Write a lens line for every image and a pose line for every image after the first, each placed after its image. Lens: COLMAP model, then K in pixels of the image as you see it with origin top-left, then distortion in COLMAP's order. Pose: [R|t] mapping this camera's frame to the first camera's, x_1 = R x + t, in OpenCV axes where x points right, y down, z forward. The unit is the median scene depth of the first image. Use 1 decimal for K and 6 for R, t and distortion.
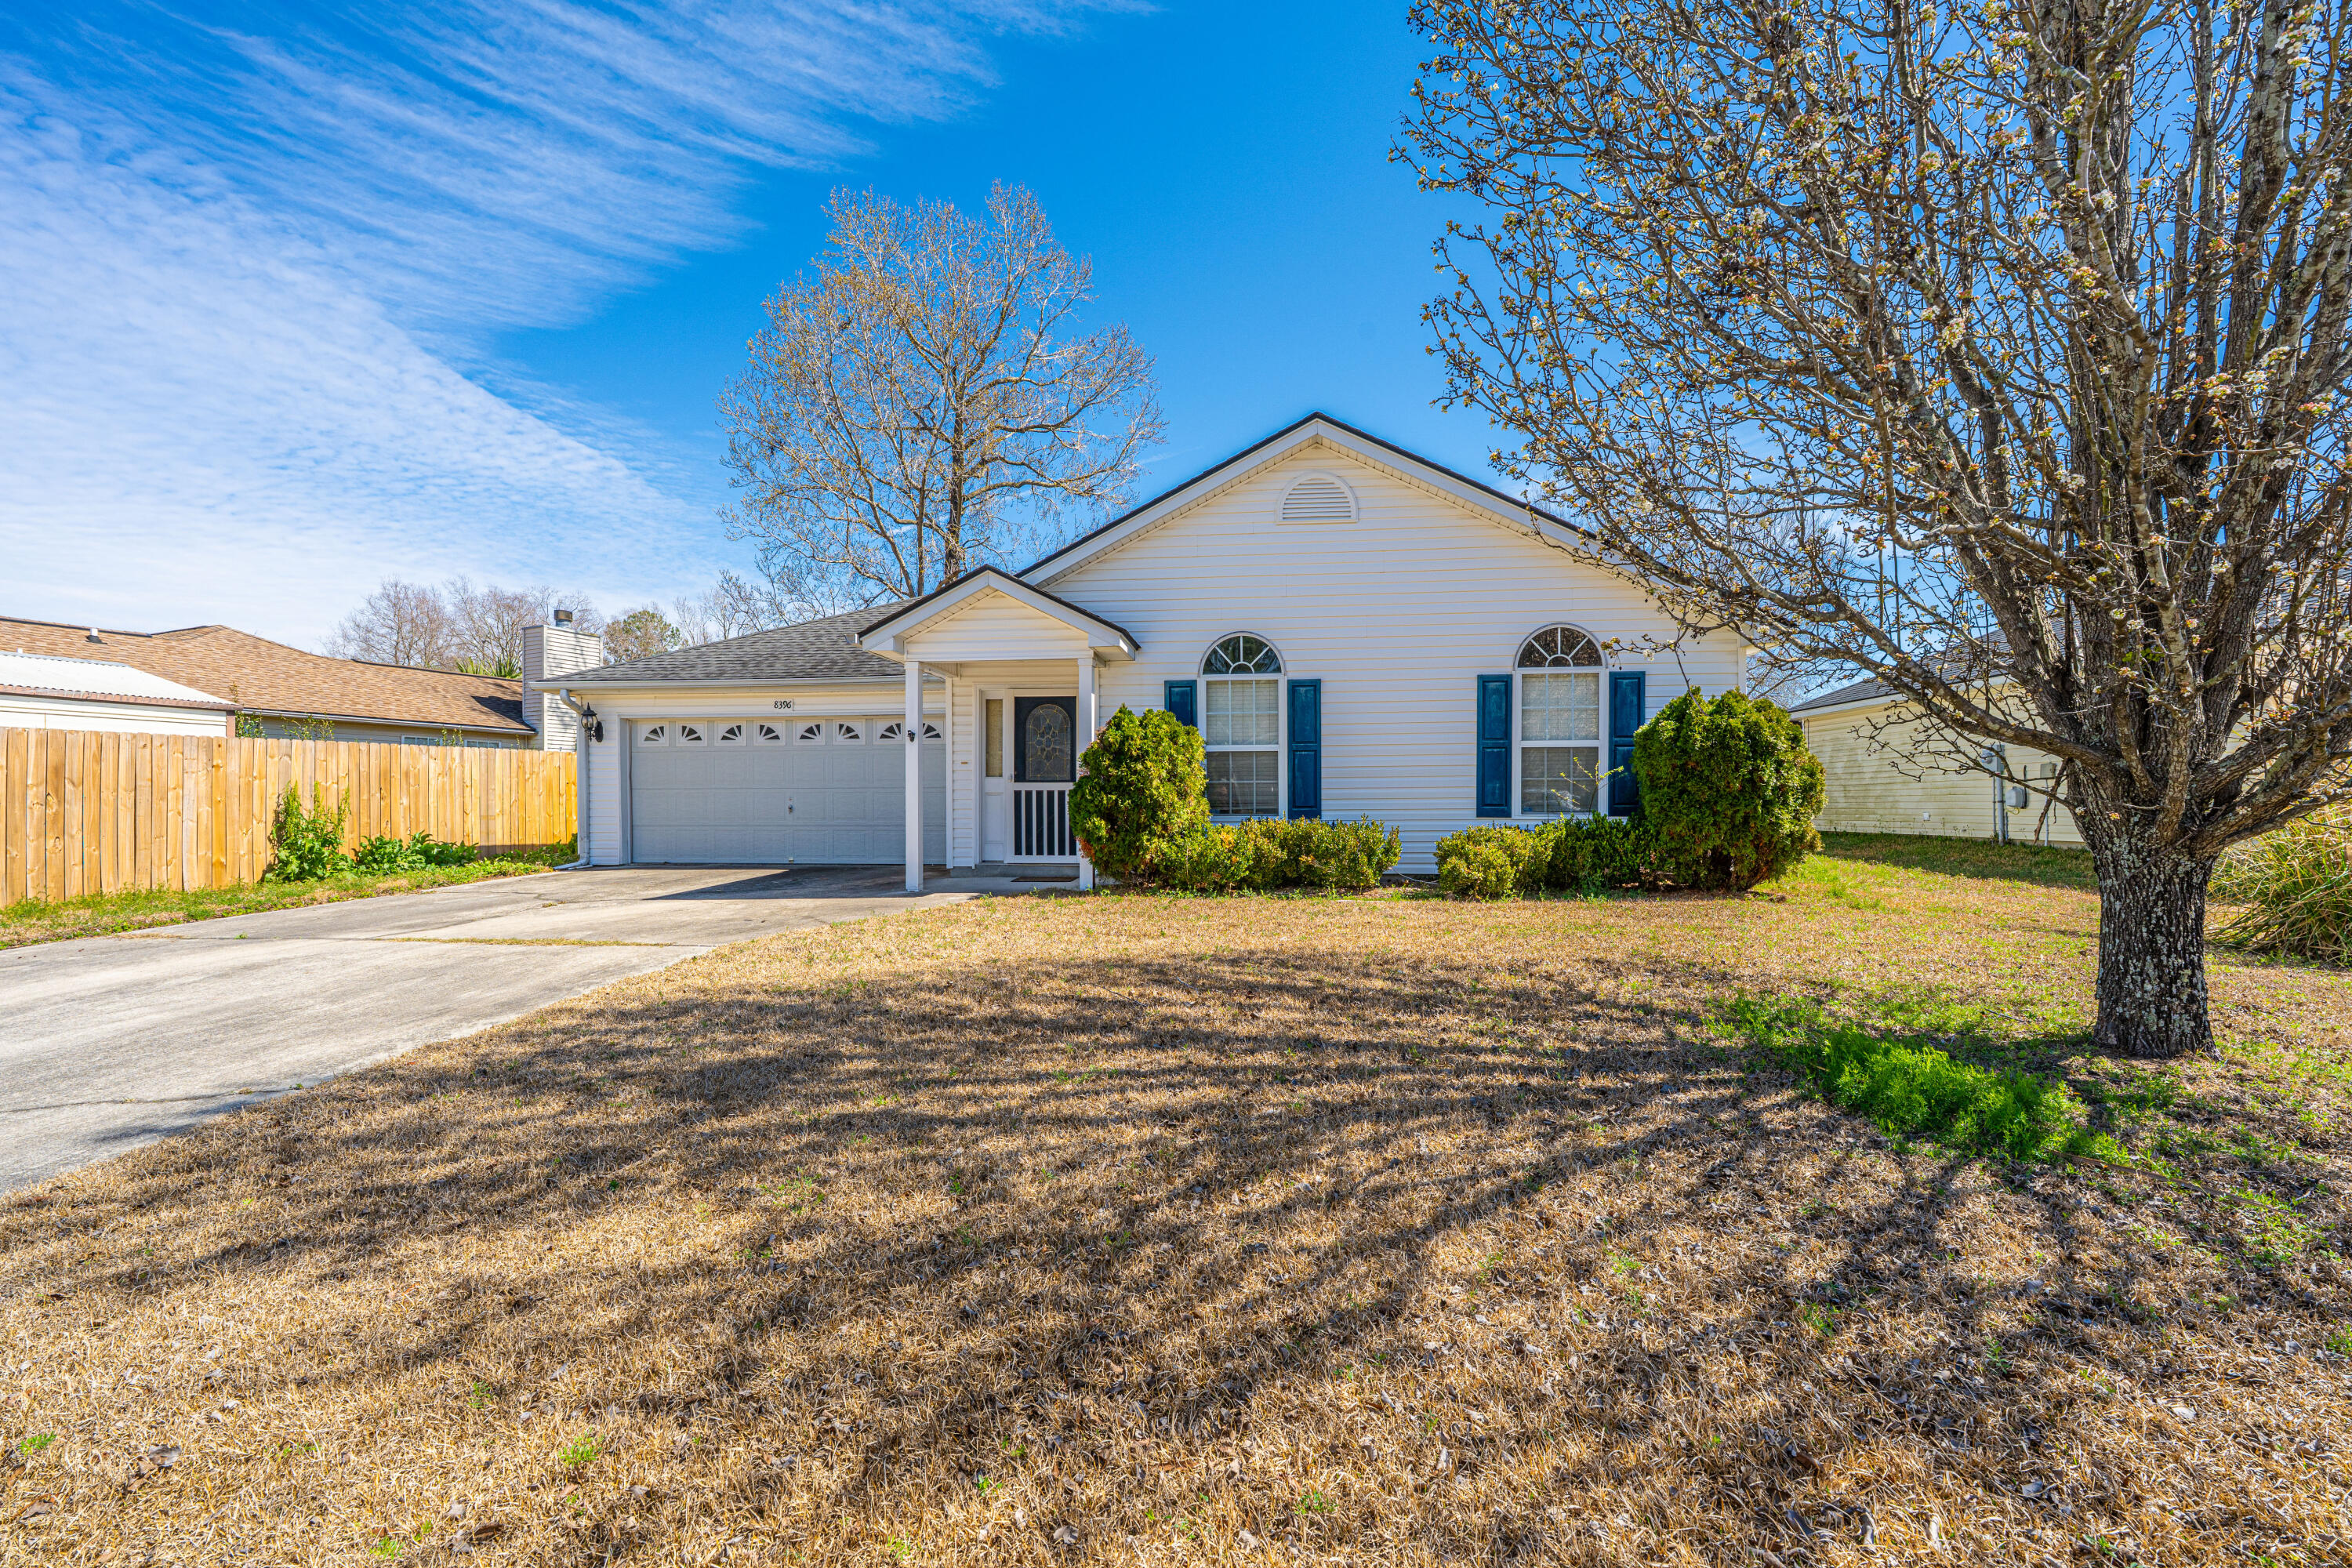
lens RADIAL K [[949.0, 0, 1204.0], [0, 949.0, 784.2], [0, 0, 1]] dist [-0.001227, -0.000141]
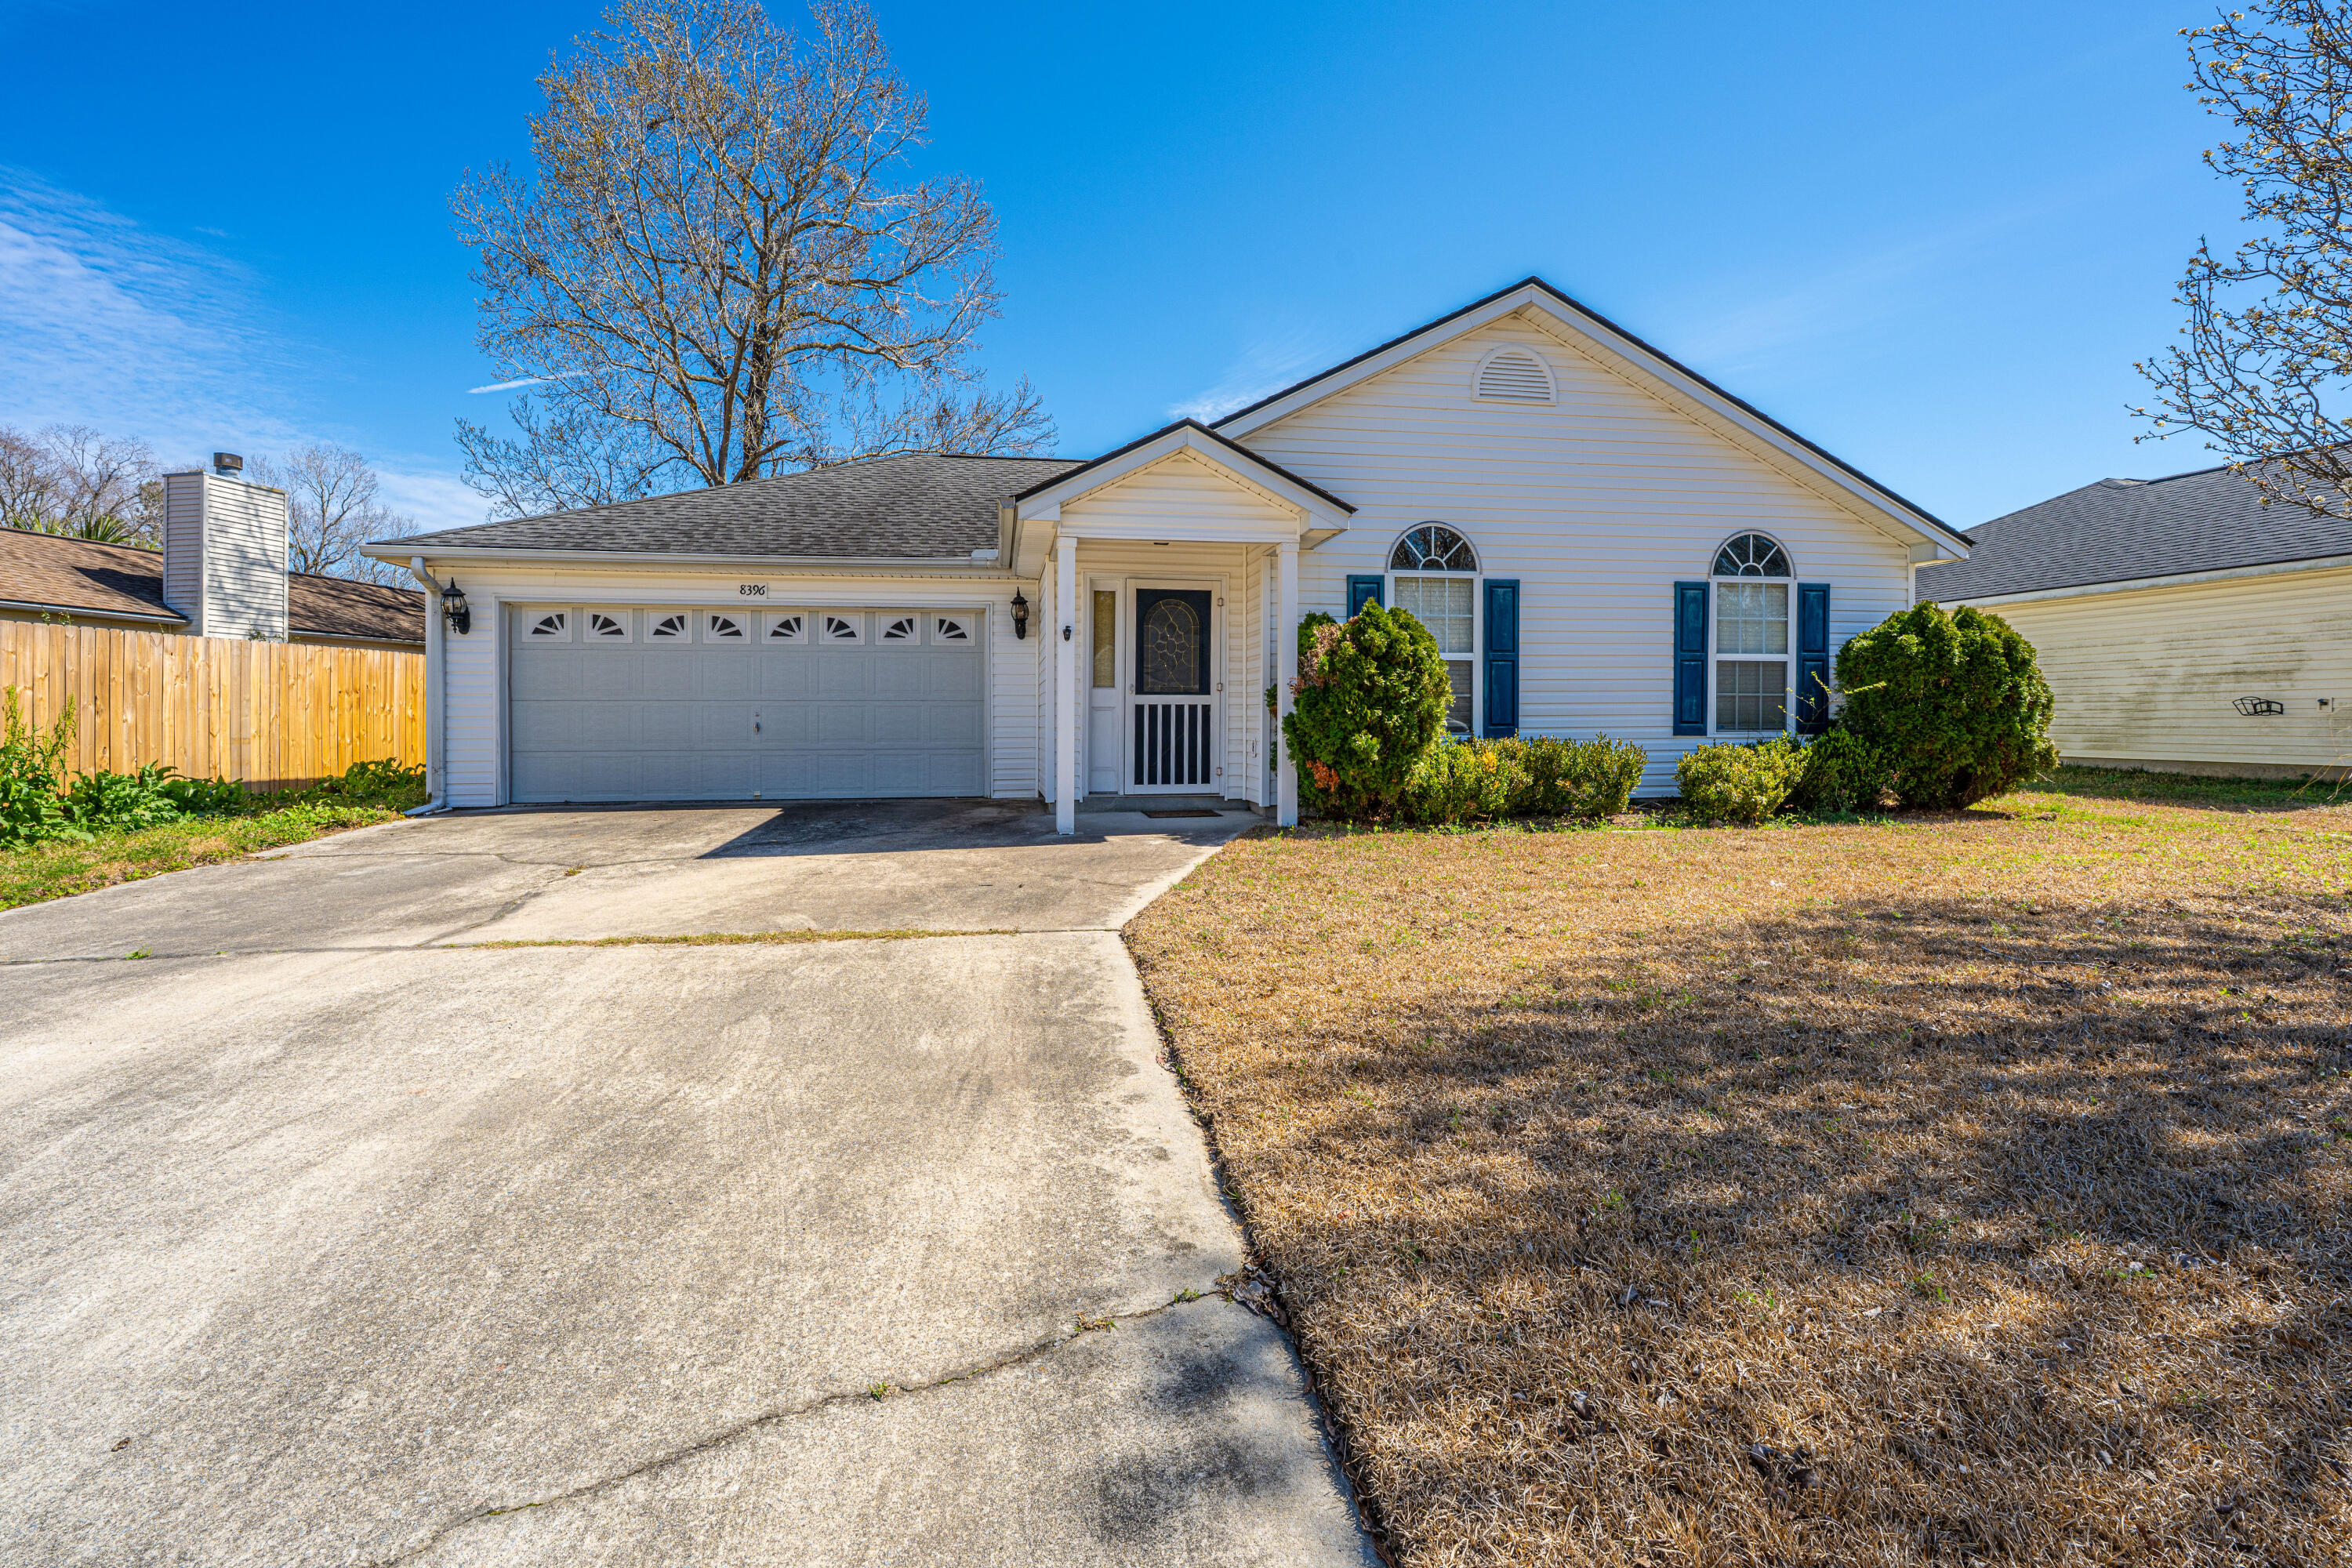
lens RADIAL K [[992.4, 0, 1175.8], [0, 992.4, 699.2], [0, 0, 1]] dist [-0.001576, 0.000096]
pose [[0.964181, 0.005719, 0.265184, -0.427147], [-0.005264, 0.999983, -0.002424, 0.004514], [-0.265193, 0.000941, 0.964195, 0.192042]]
